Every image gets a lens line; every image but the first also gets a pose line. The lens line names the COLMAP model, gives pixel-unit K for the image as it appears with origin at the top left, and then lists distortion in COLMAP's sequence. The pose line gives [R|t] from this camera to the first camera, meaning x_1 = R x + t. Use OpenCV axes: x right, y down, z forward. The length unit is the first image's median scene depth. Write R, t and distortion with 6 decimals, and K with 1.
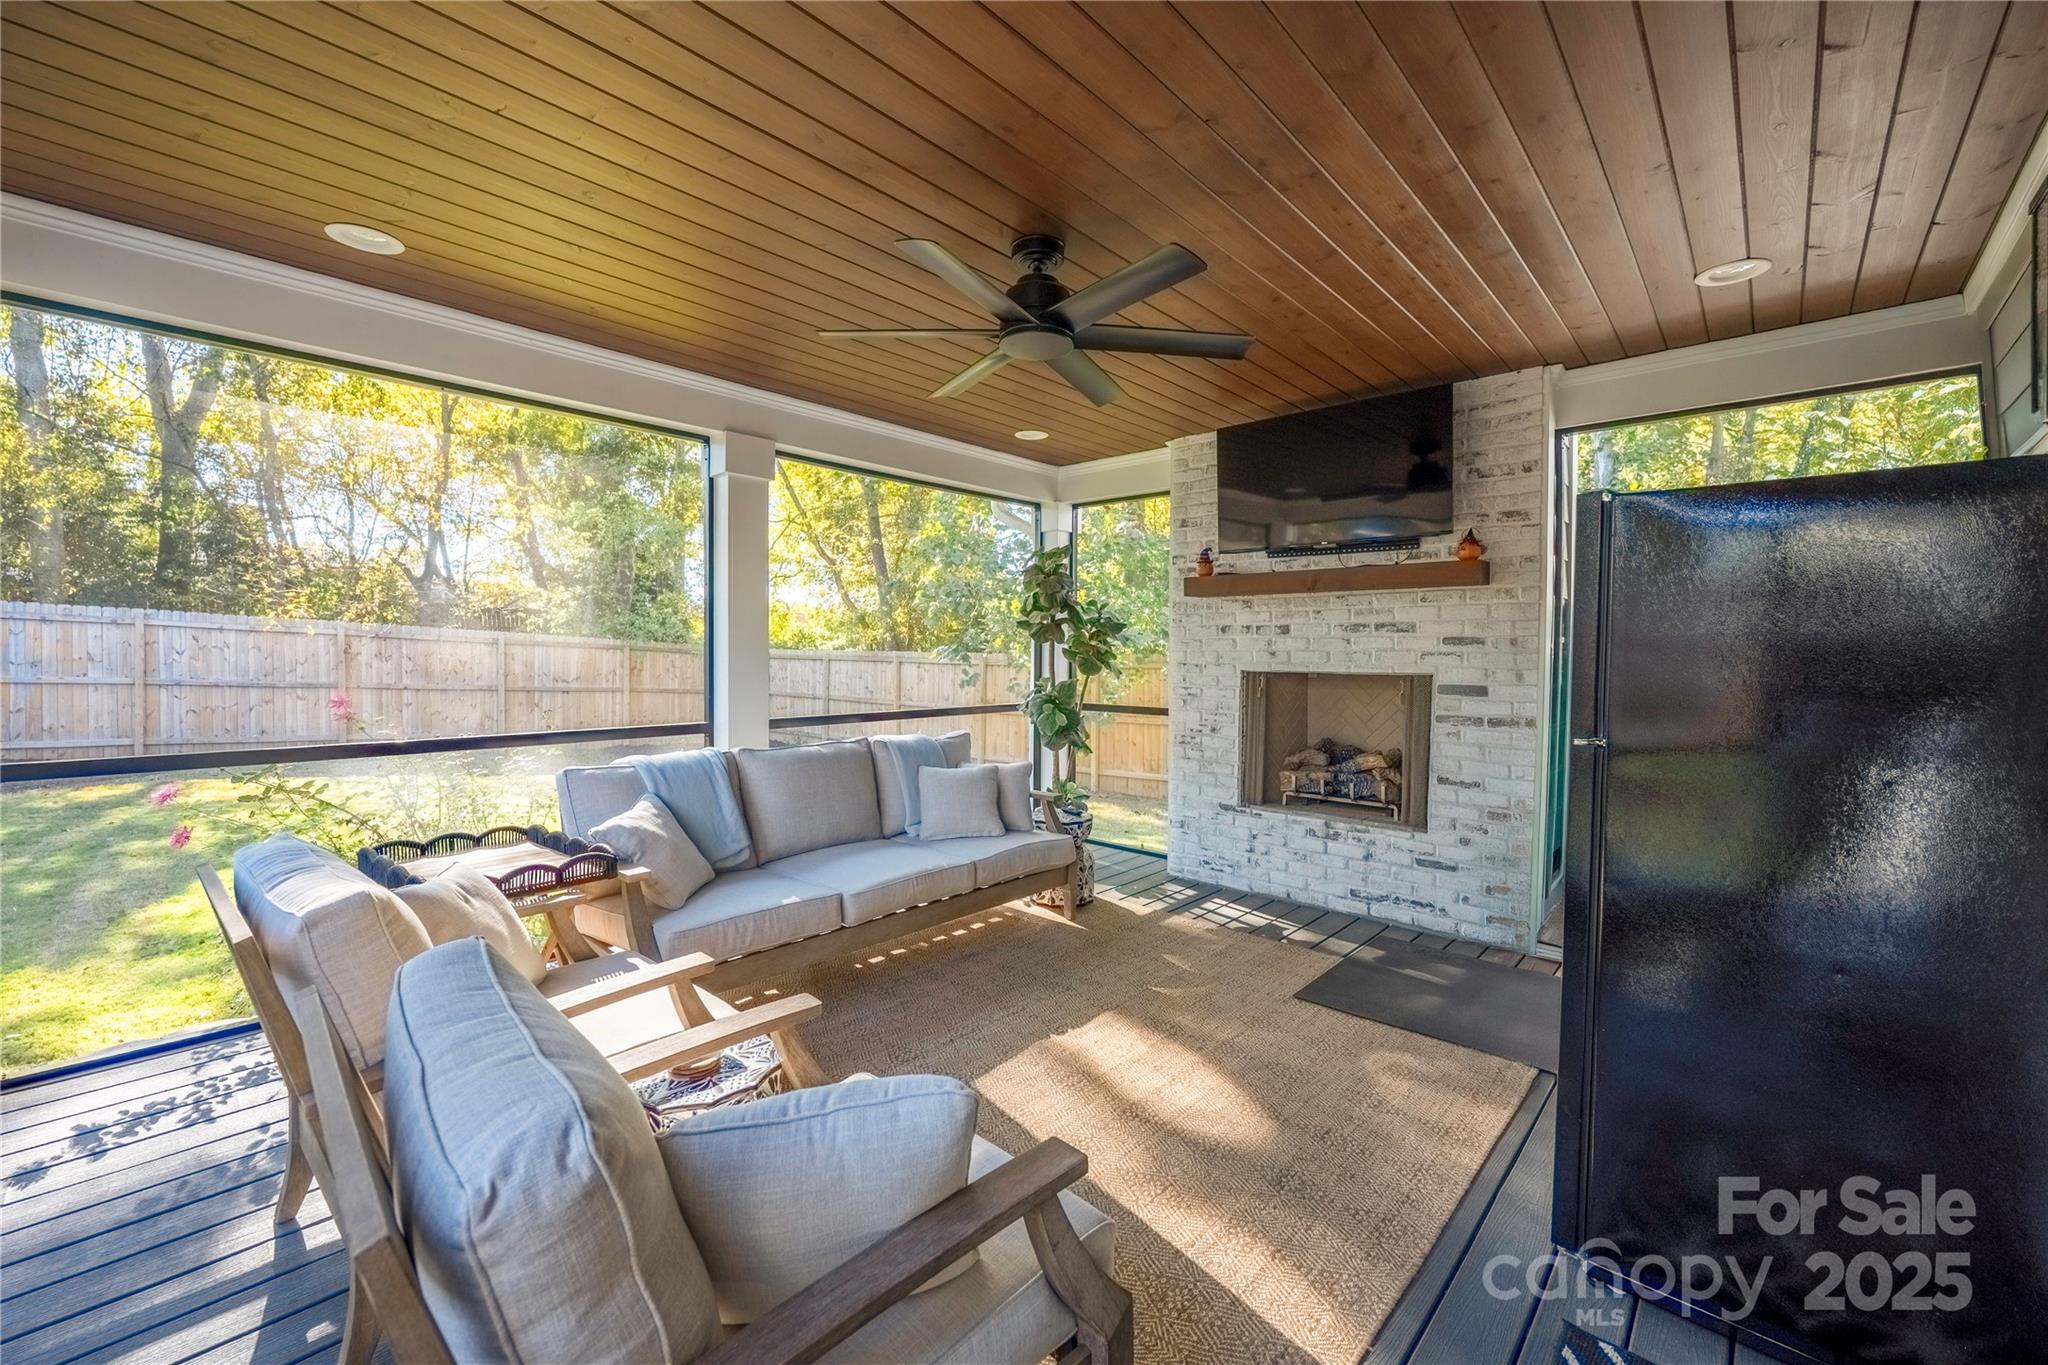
lens RADIAL K [[815.7, 0, 1024.0], [0, 815.7, 682.5], [0, 0, 1]] dist [-0.003546, -0.000090]
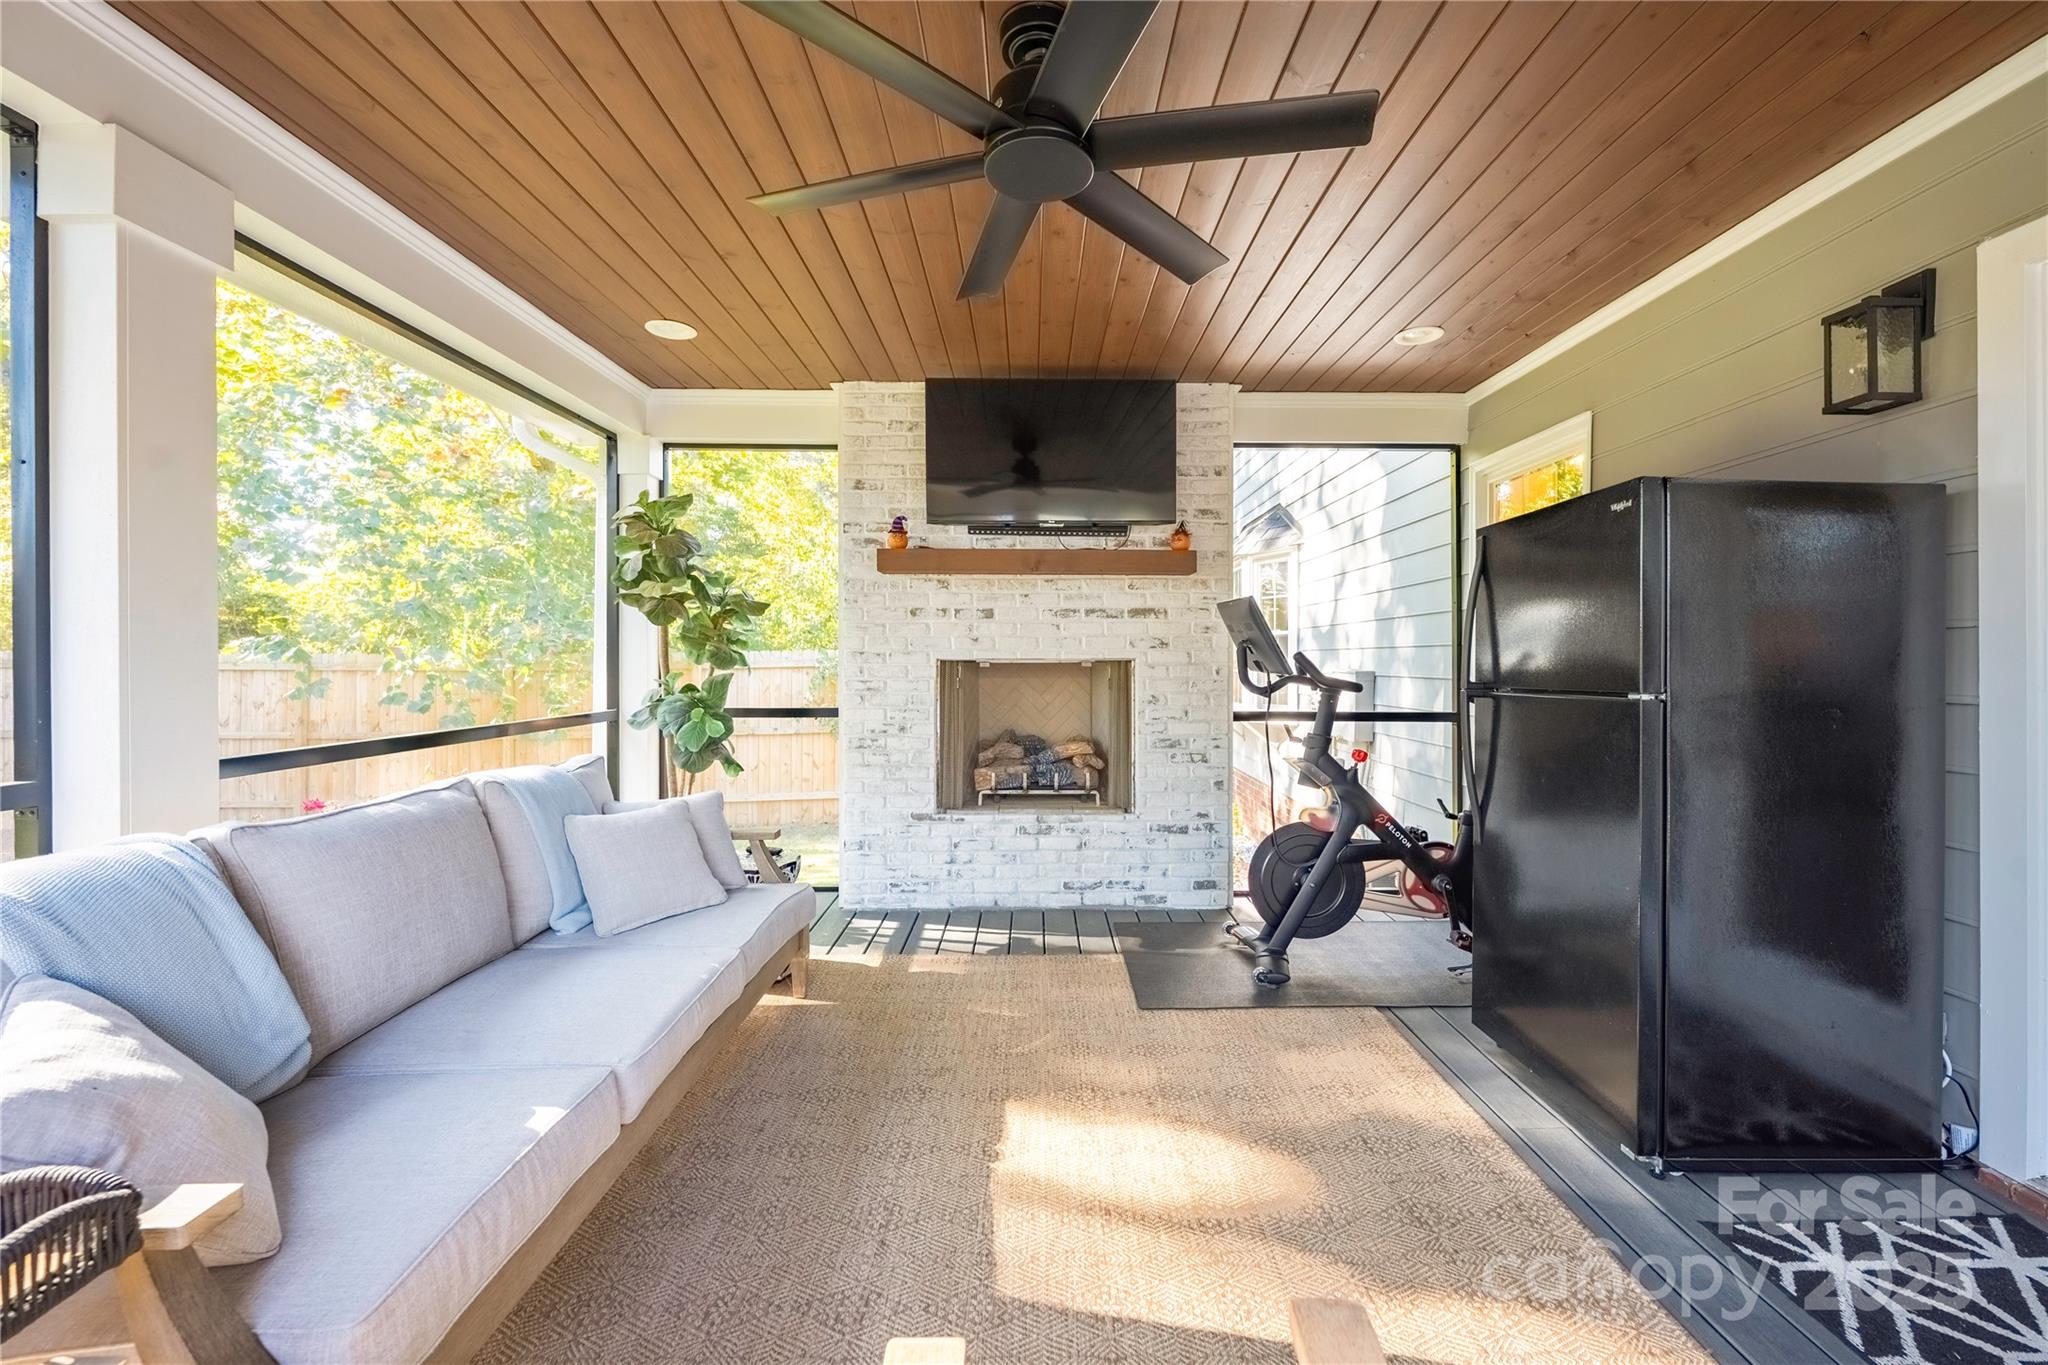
lens RADIAL K [[815.7, 0, 1034.1], [0, 815.7, 673.5], [0, 0, 1]] dist [0.001438, -0.000034]
pose [[0.728302, -0.016750, 0.685052, -0.275902], [0.029134, 0.999554, -0.006533, 0.010144], [-0.684637, 0.024716, 0.728465, 0.301271]]
